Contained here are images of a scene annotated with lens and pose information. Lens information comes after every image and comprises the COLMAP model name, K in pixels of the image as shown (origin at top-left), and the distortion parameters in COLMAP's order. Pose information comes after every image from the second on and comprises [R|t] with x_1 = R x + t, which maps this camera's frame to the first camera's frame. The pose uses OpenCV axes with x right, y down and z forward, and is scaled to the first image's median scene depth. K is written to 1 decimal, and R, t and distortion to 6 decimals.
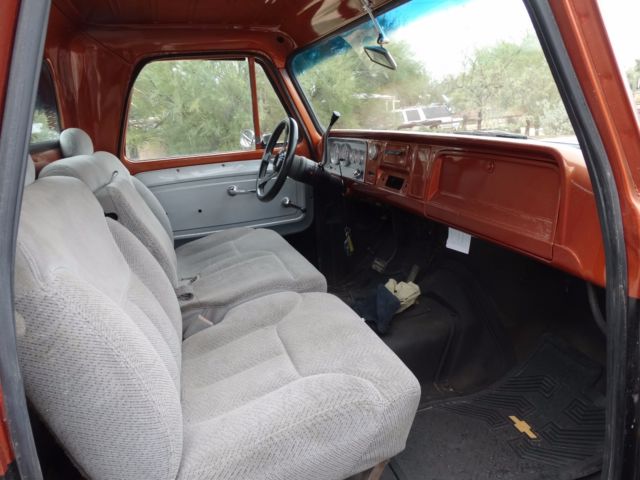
lens RADIAL K [[483.1, 0, 320.0], [0, 483.1, 240.0], [0, 0, 1]] dist [-0.012064, -0.000557]
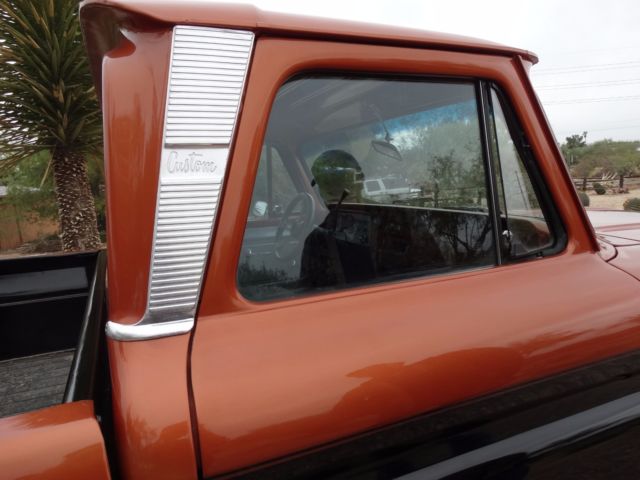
lens RADIAL K [[483.1, 0, 320.0], [0, 483.1, 240.0], [0, 0, 1]] dist [-0.012064, -0.000557]
pose [[0.996227, 0.001133, 0.086779, -0.118668], [0.010776, 0.990561, -0.136646, 0.027559], [-0.086115, 0.137065, 0.986812, -0.169170]]
